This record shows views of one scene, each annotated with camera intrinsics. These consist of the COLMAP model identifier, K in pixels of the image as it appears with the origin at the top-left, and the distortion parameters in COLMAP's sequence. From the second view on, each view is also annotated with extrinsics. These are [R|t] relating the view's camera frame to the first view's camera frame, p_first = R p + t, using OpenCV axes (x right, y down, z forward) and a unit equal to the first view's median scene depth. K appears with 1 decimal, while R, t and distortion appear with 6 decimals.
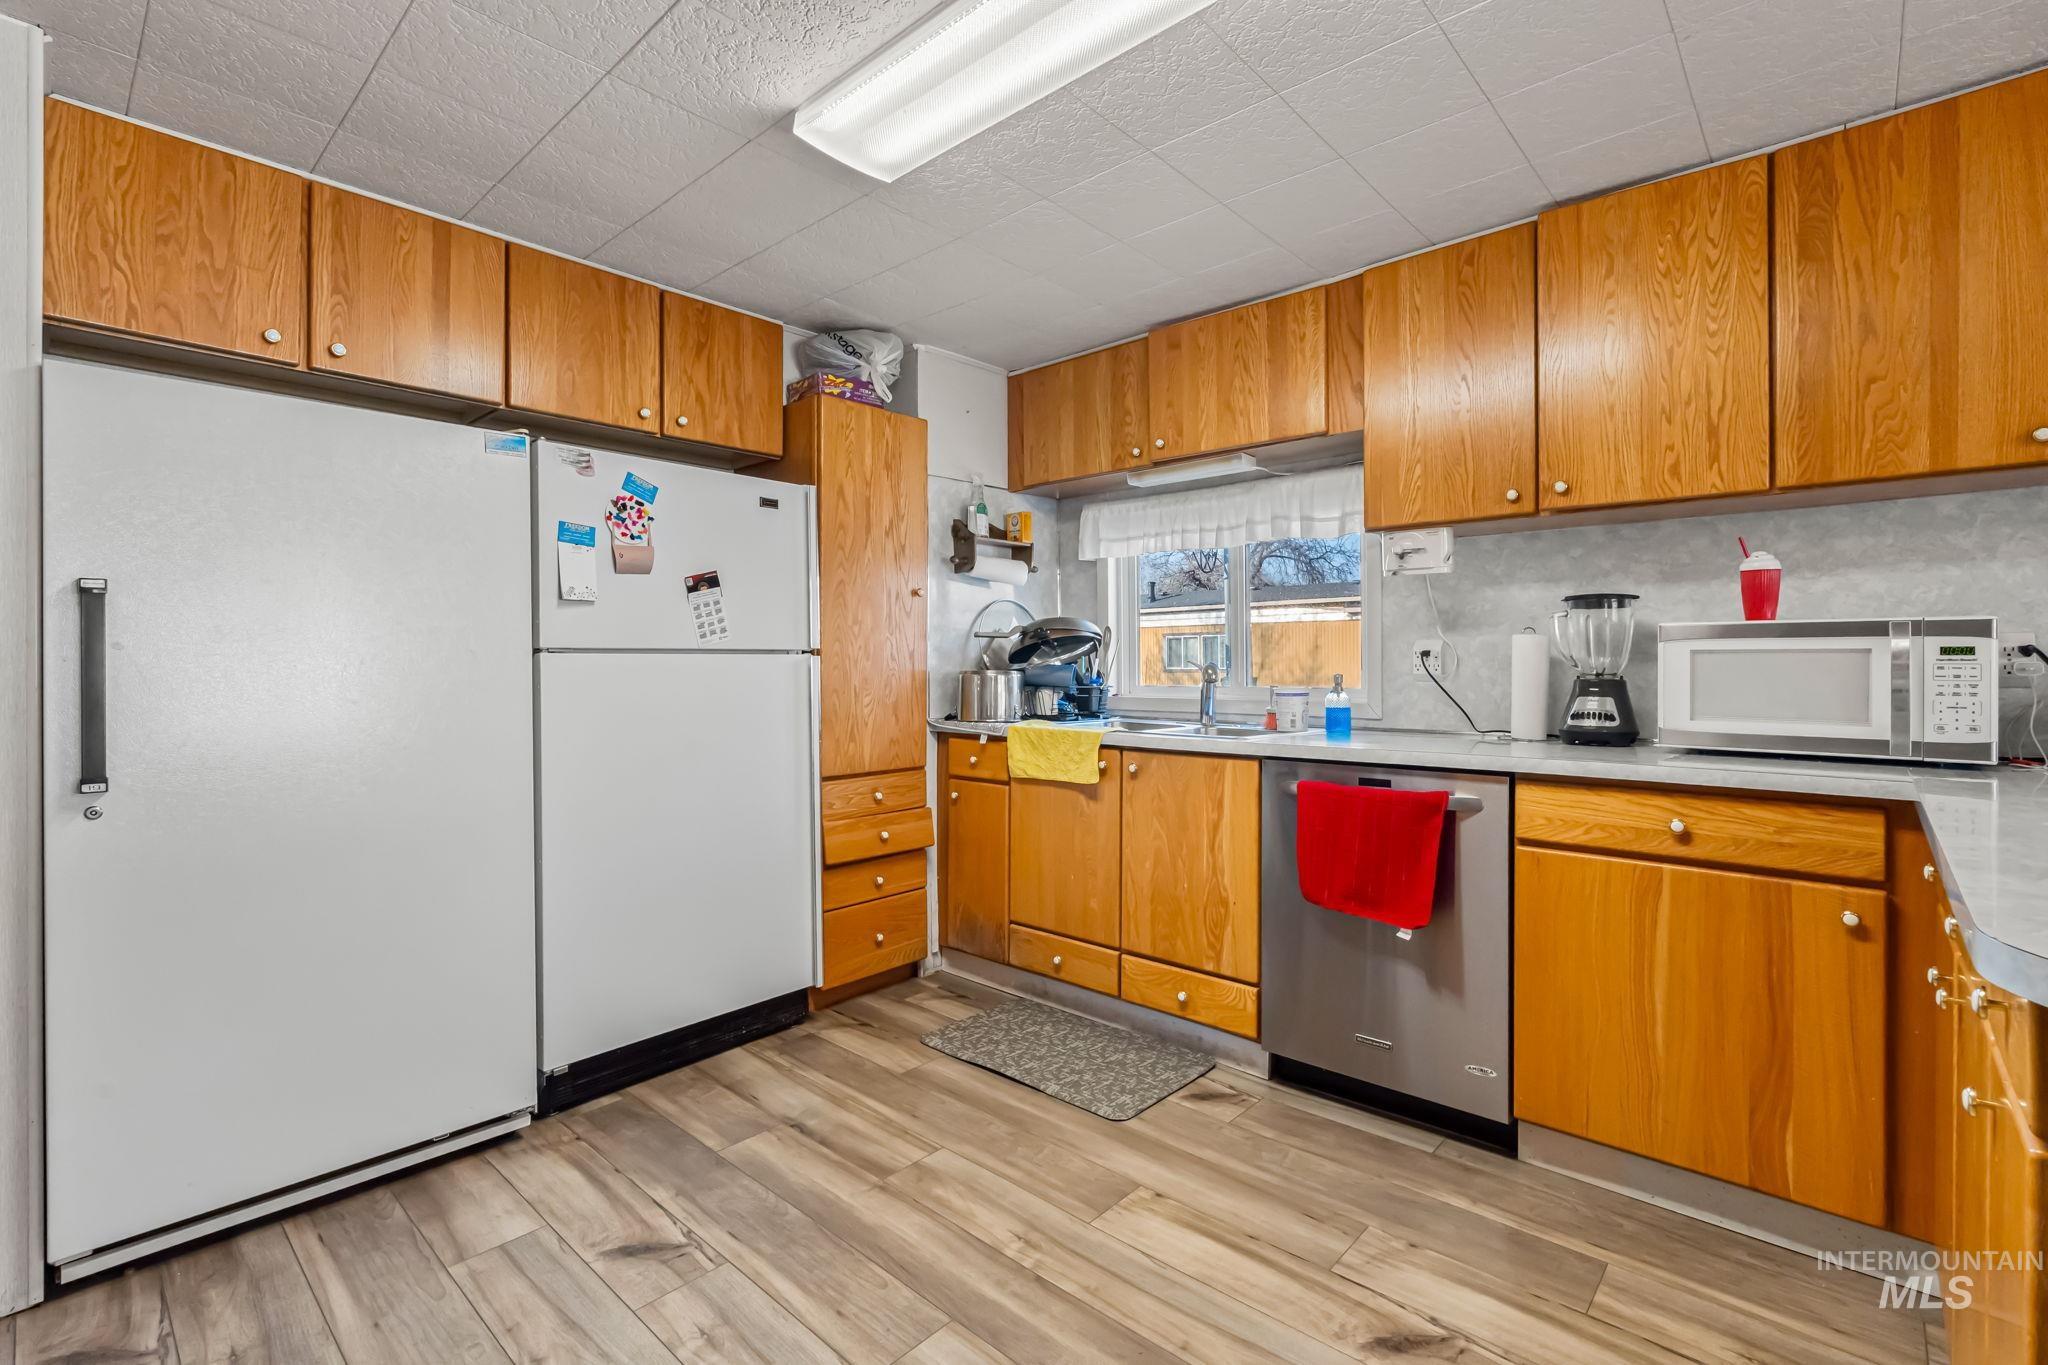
lens RADIAL K [[909.9, 0, 1028.5], [0, 909.9, 672.8], [0, 0, 1]] dist [-0.015415, -0.000020]
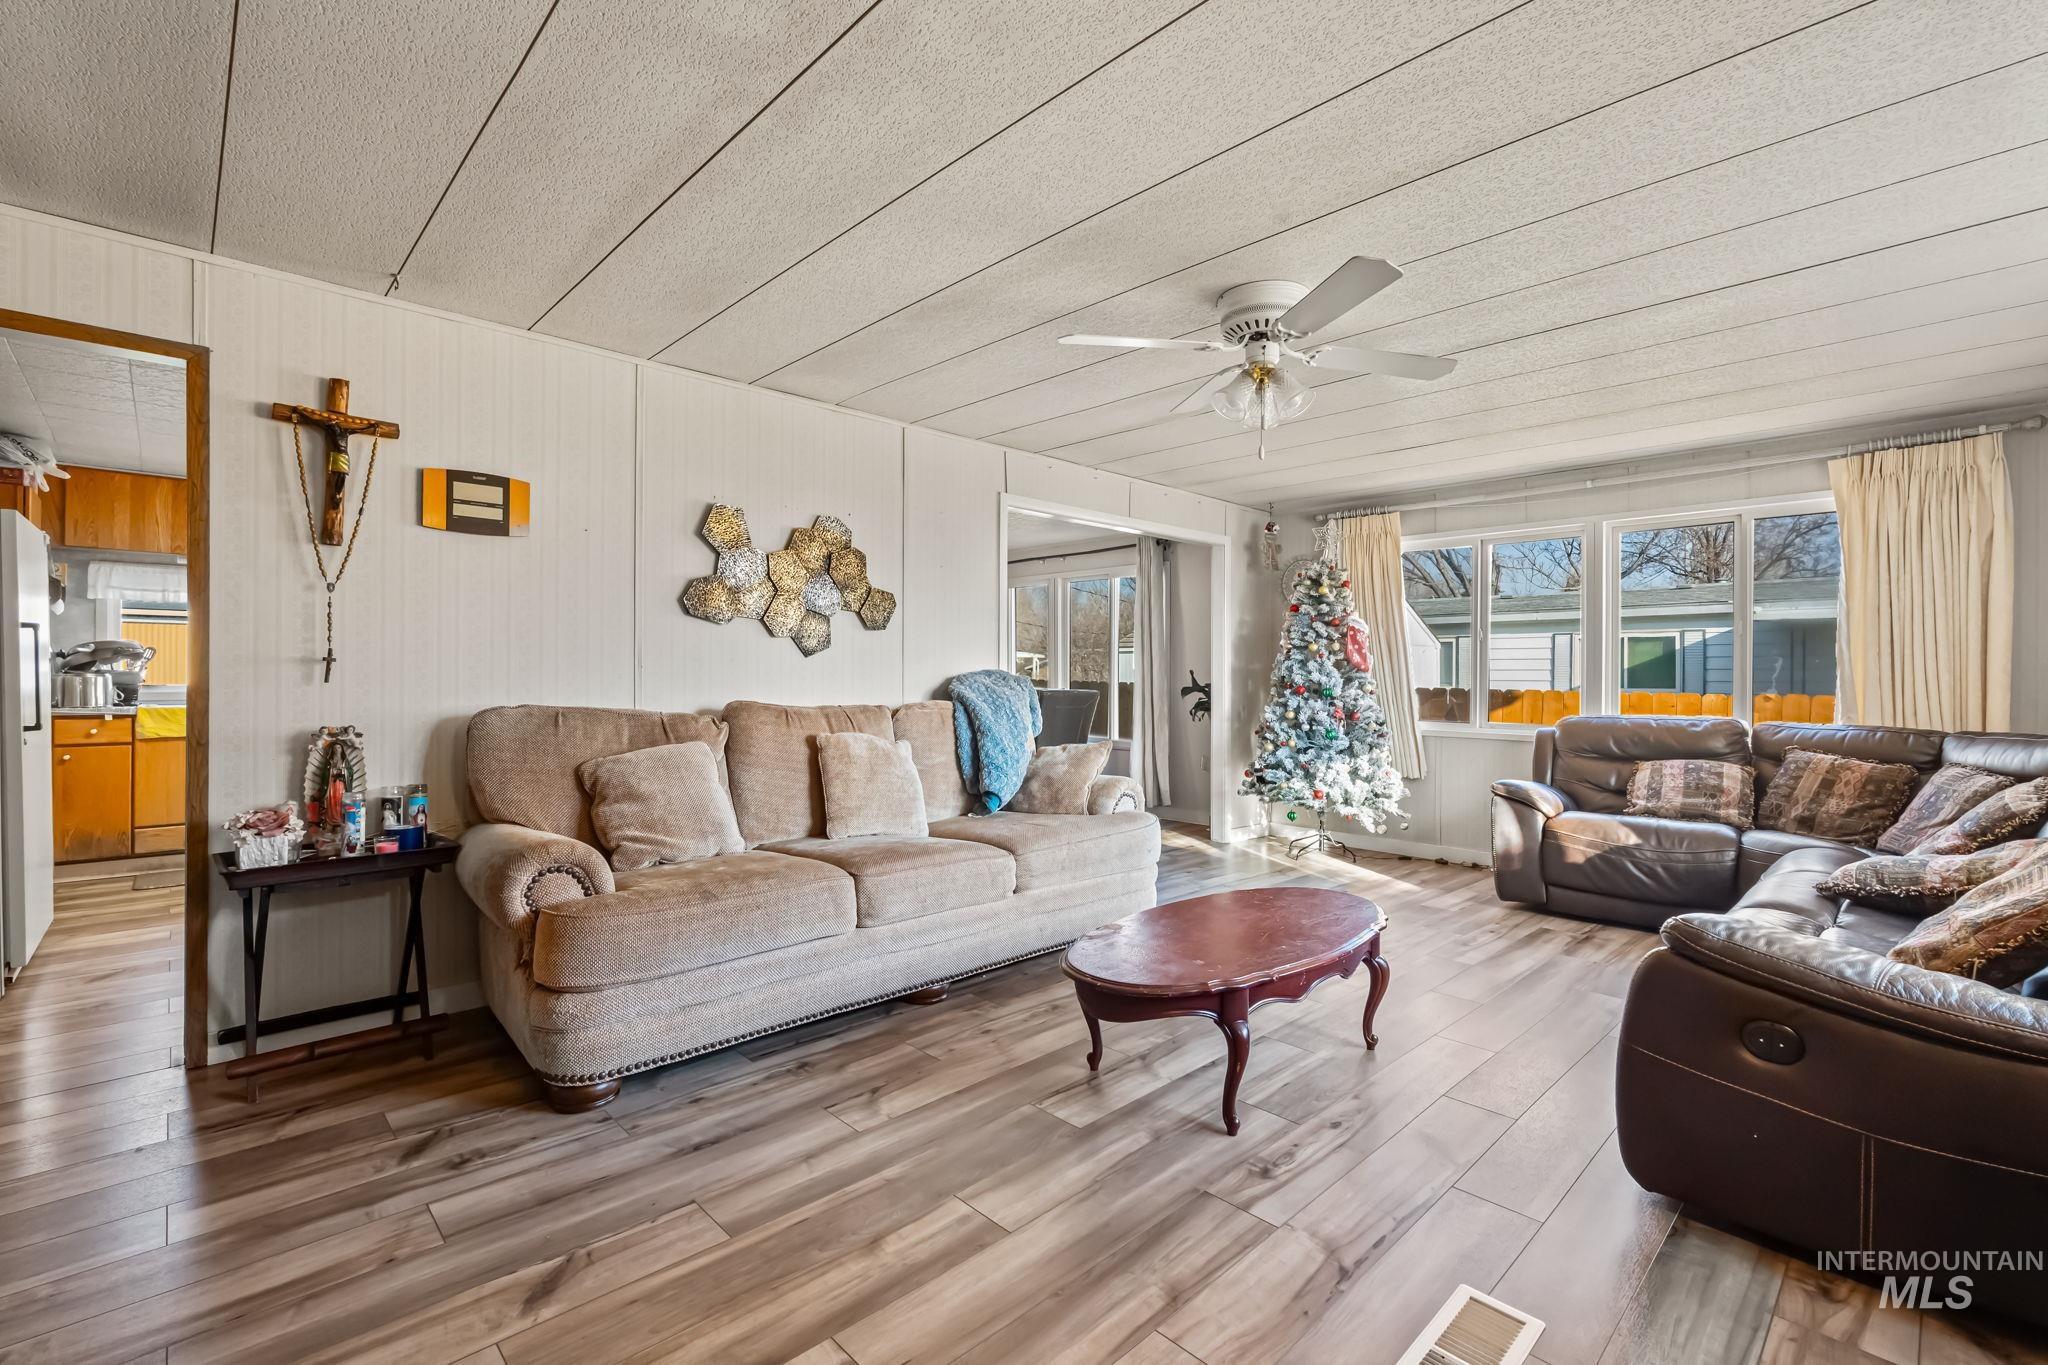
lens RADIAL K [[909.9, 0, 1028.5], [0, 909.9, 672.8], [0, 0, 1]] dist [-0.015415, -0.000020]
pose [[0.067443, 0.008412, 0.997688, -1.430757], [0.001624, 0.999962, -0.008541, 0.011307], [-0.997722, 0.002196, 0.067427, -0.662968]]
